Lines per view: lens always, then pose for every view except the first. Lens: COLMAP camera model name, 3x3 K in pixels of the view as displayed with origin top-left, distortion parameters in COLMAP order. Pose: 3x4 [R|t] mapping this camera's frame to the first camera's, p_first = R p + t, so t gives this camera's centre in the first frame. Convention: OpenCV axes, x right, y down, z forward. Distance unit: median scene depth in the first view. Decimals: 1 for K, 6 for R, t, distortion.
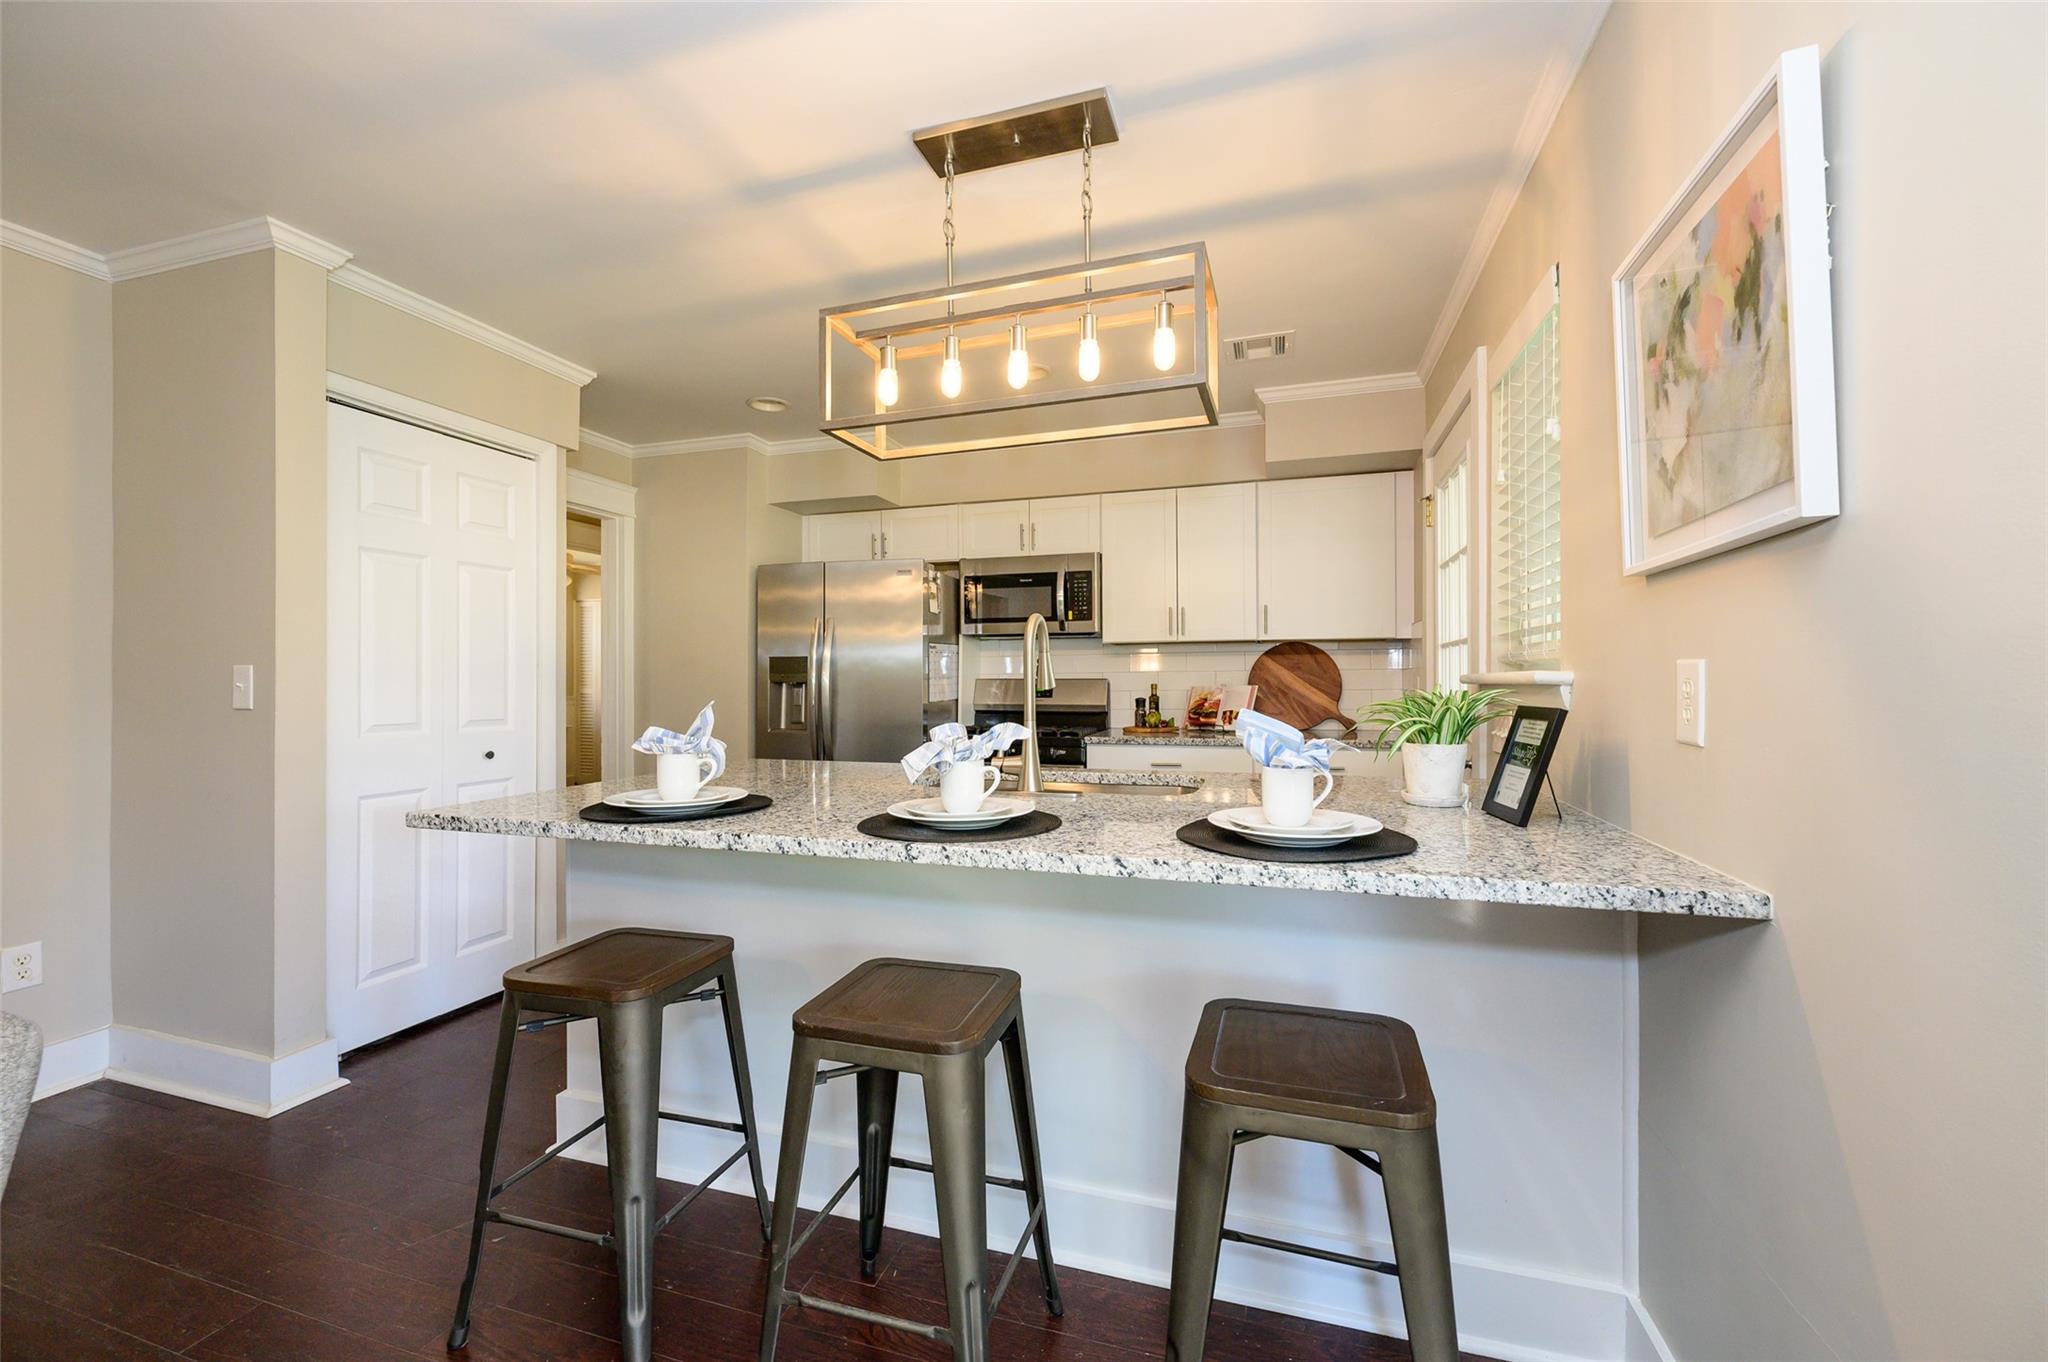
lens RADIAL K [[810.2, 0, 1024.7], [0, 810.2, 678.0], [0, 0, 1]] dist [0.000827, -0.000284]
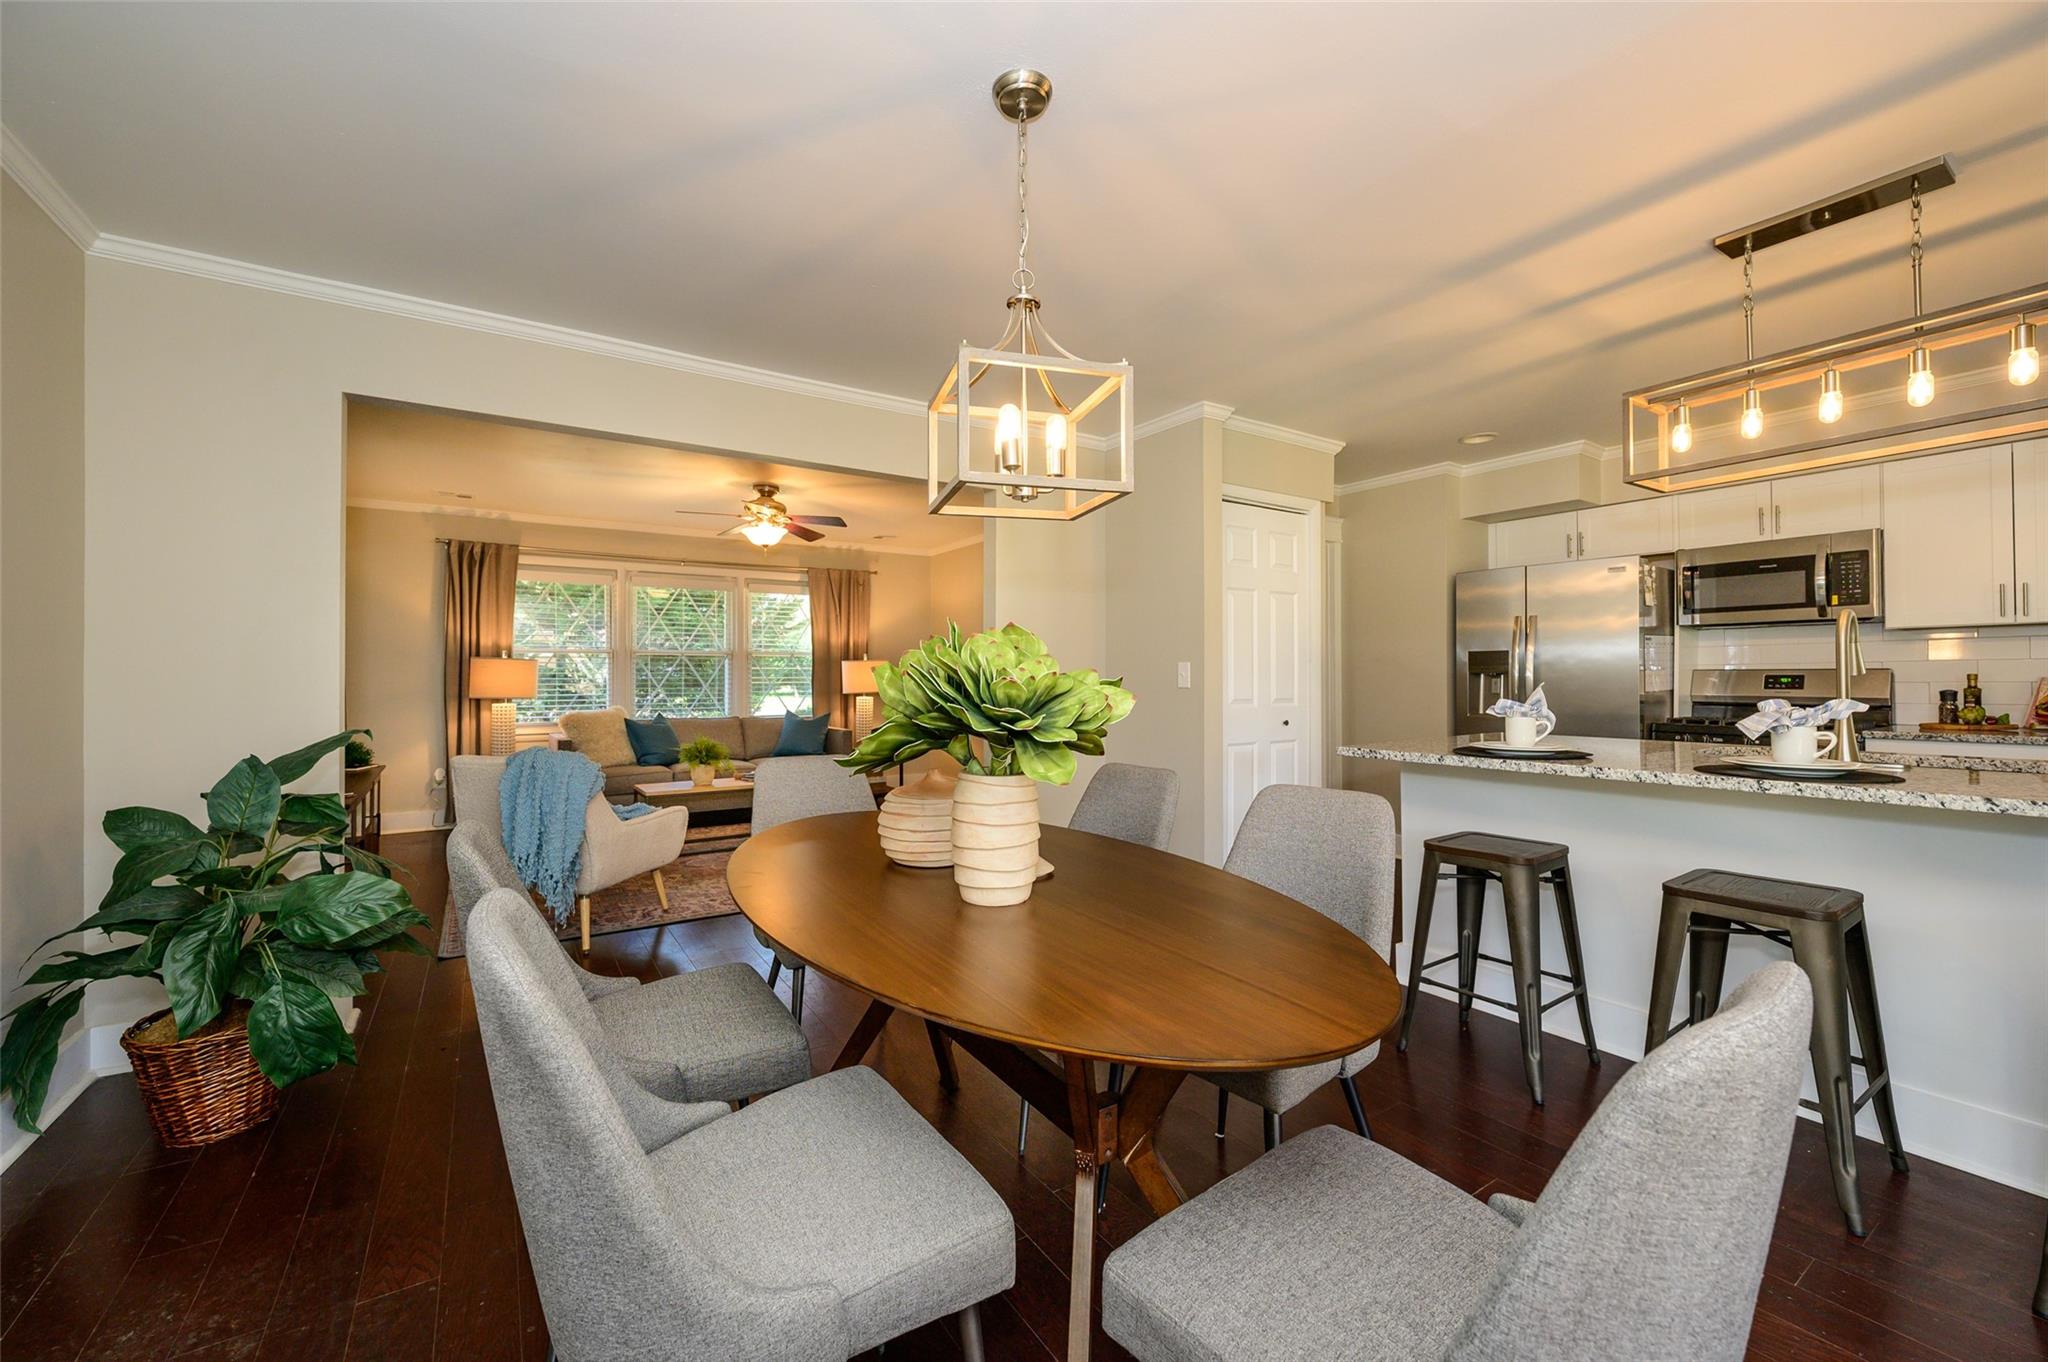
lens RADIAL K [[810.2, 0, 1017.9], [0, 810.2, 670.9], [0, 0, 1]] dist [0.000827, -0.000284]
pose [[0.775381, -0.004170, -0.631480, -0.084857], [0.002877, 0.999991, -0.003071, 0.003968], [0.631487, 0.000565, 0.775386, -0.315718]]
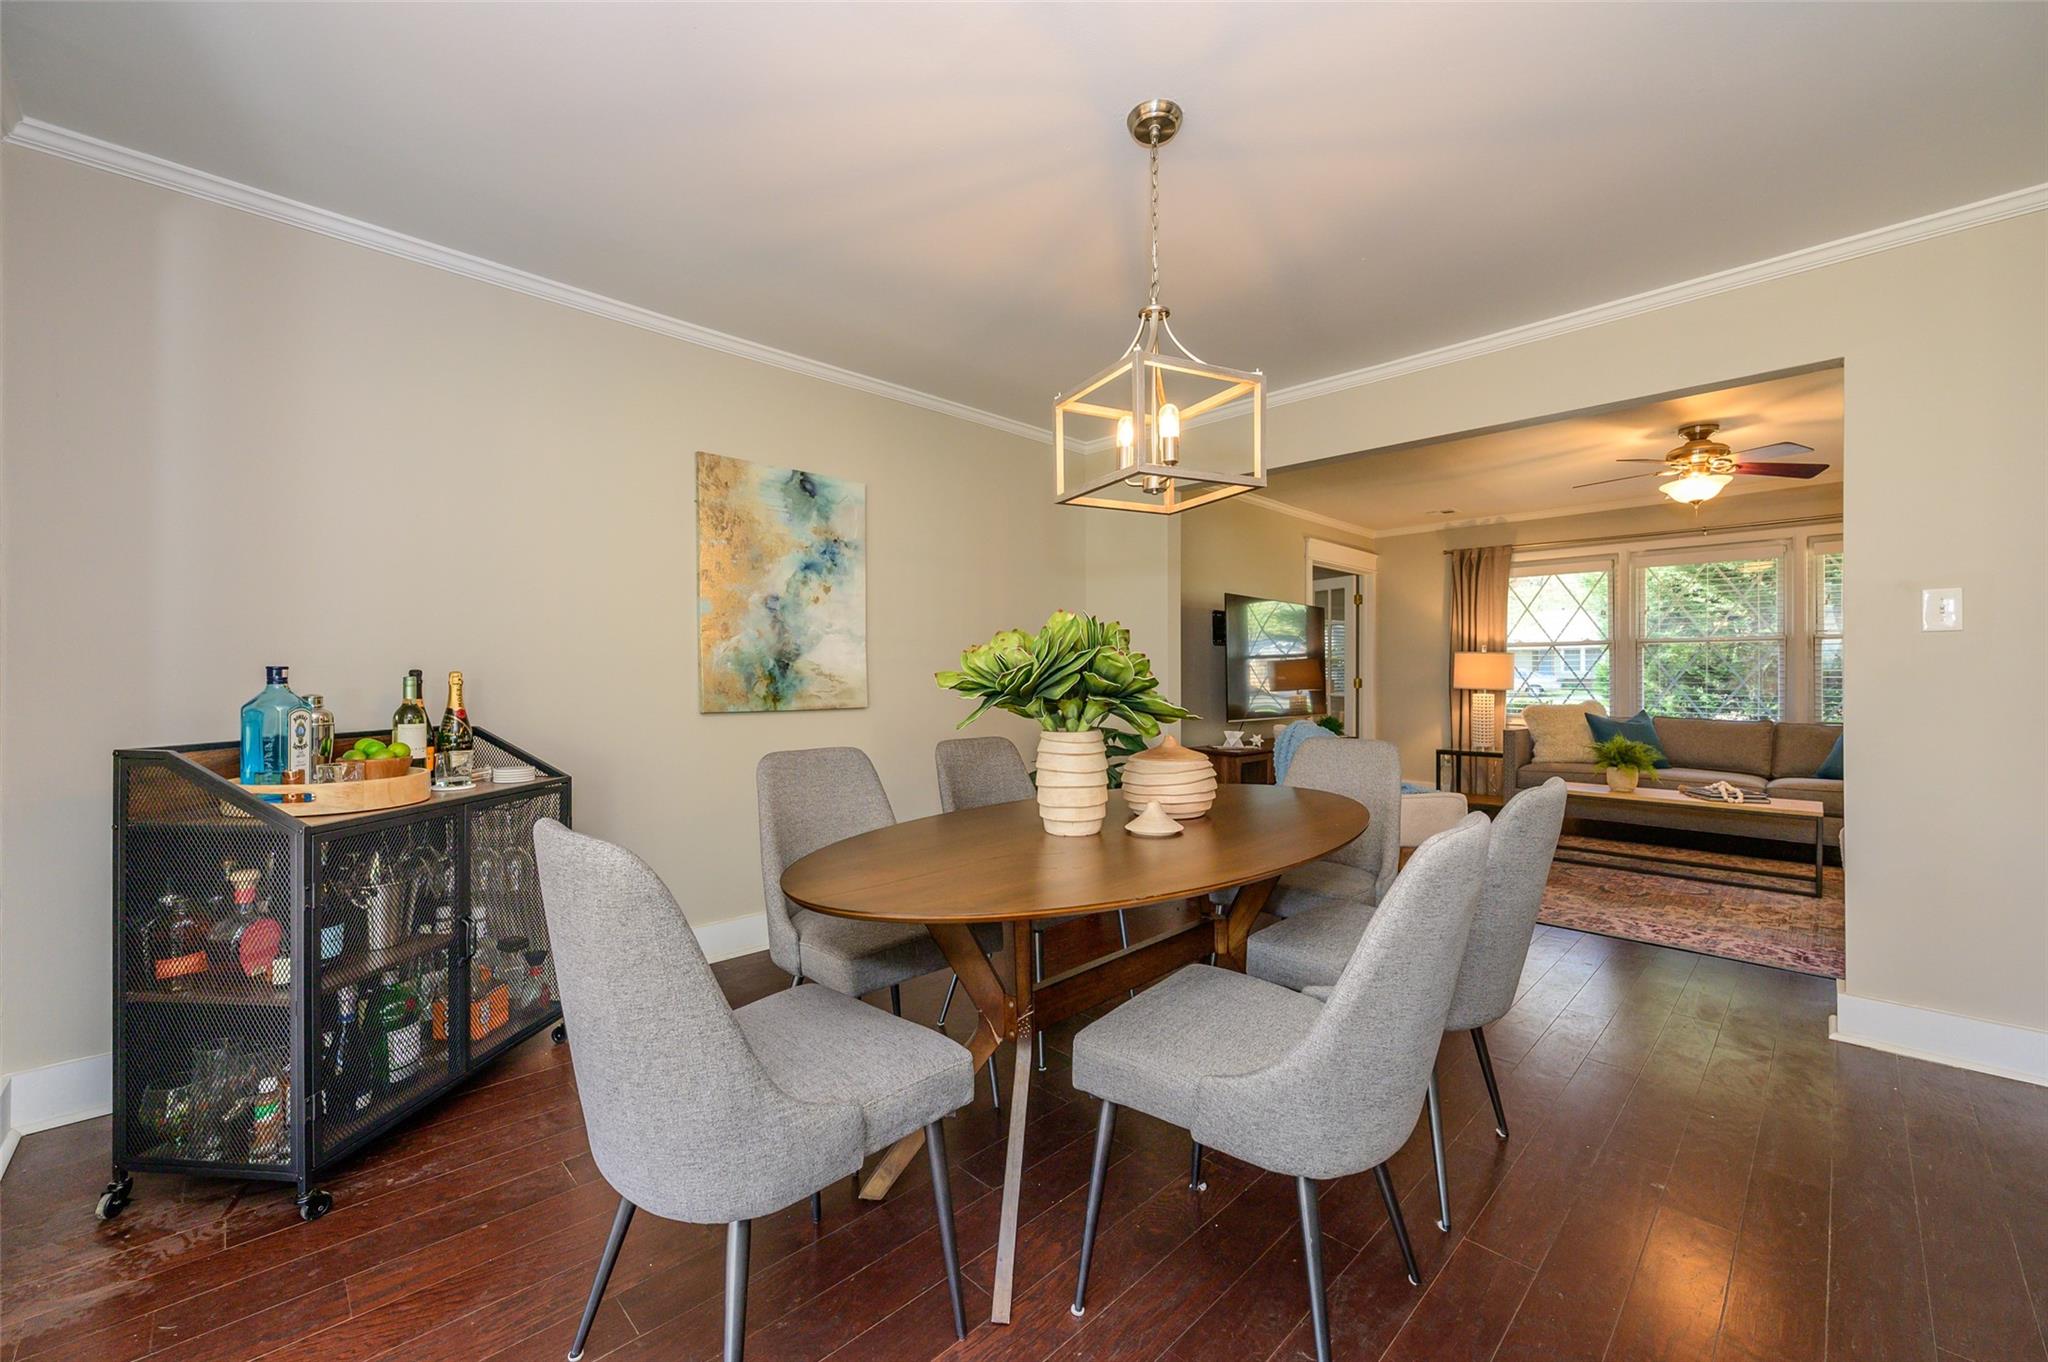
lens RADIAL K [[810.2, 0, 1026.1], [0, 810.2, 673.9], [0, 0, 1]] dist [0.000827, -0.000284]
pose [[-0.464164, -0.000547, -0.885749, 0.102669], [0.001112, 0.999999, -0.001201, 0.018145], [0.885749, -0.001543, -0.464163, 0.178979]]
